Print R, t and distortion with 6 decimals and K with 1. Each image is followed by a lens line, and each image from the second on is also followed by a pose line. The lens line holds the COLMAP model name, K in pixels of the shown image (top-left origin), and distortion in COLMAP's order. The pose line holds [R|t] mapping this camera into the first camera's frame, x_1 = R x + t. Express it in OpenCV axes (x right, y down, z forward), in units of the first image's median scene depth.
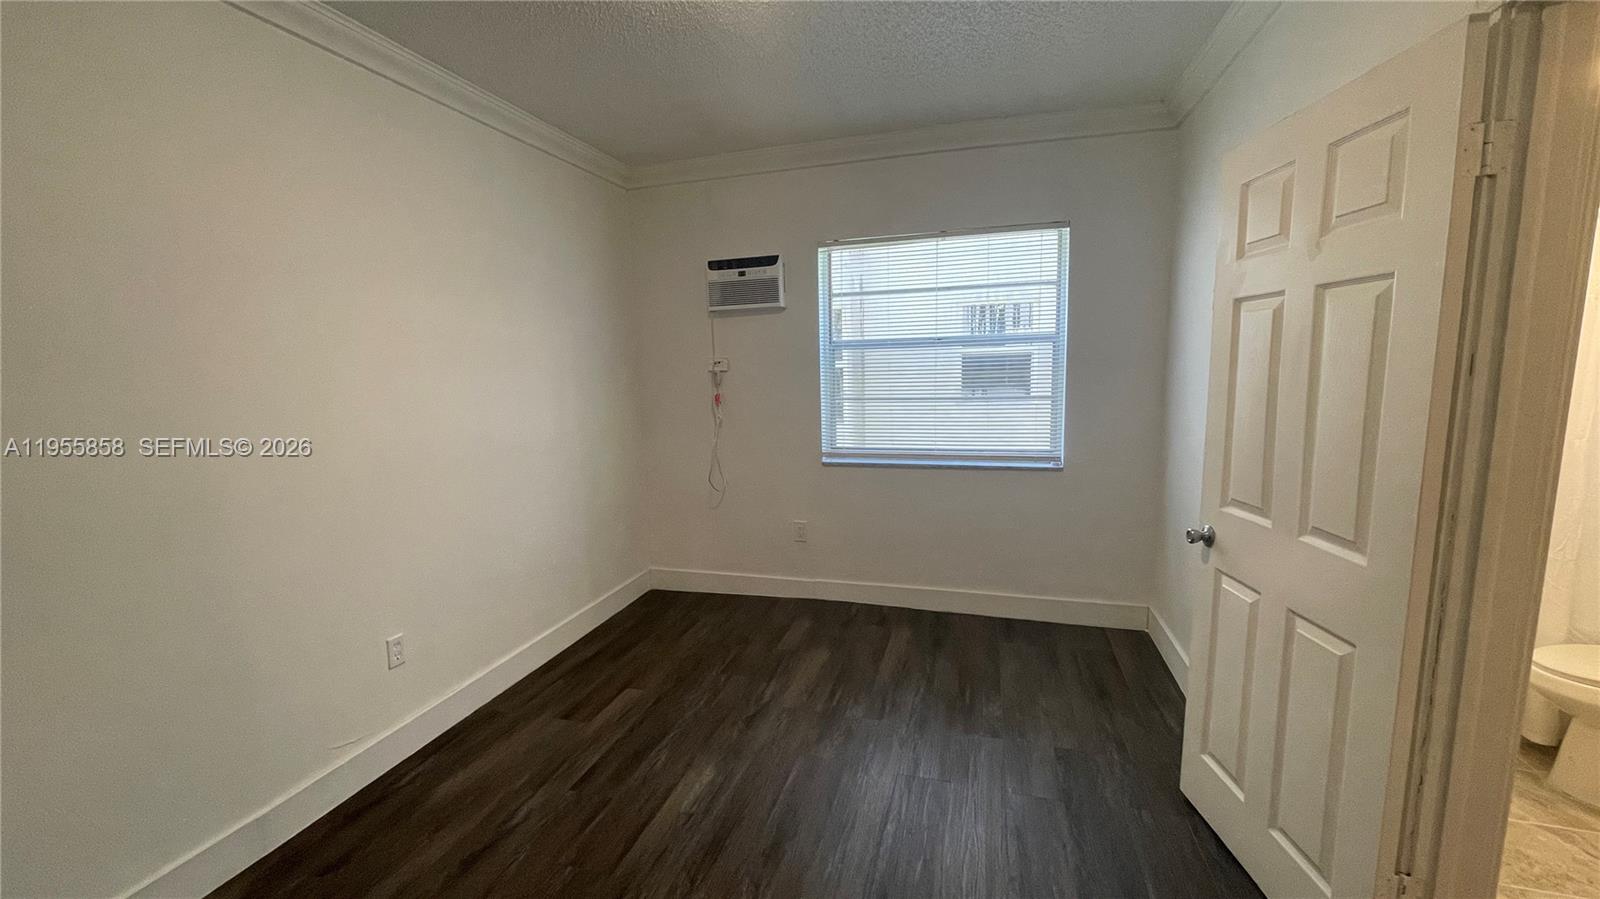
lens RADIAL K [[644.5, 0, 793.7], [0, 644.5, 453.5], [0, 0, 1]] dist [0.000136, -0.000007]
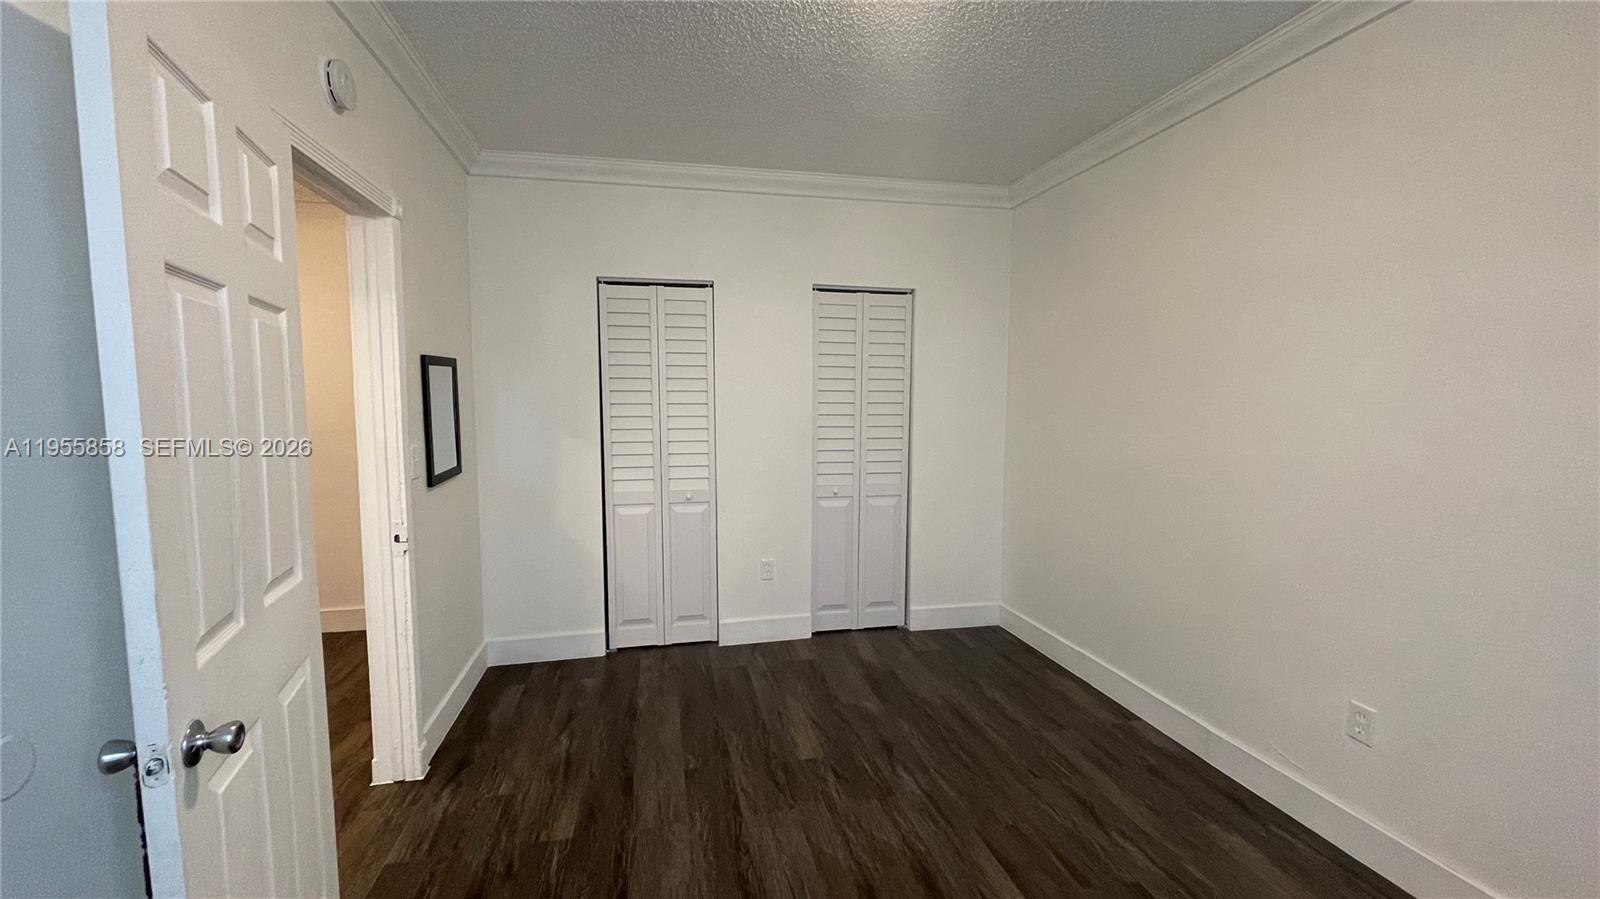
lens RADIAL K [[644.5, 0, 793.7], [0, 644.5, 453.5], [0, 0, 1]] dist [0.000136, -0.000007]
pose [[-0.885507, 0.061105, -0.460590, 0.436605], [-0.042939, 0.976309, 0.212076, -0.199201], [0.462637, 0.207572, -0.861905, 1.520085]]
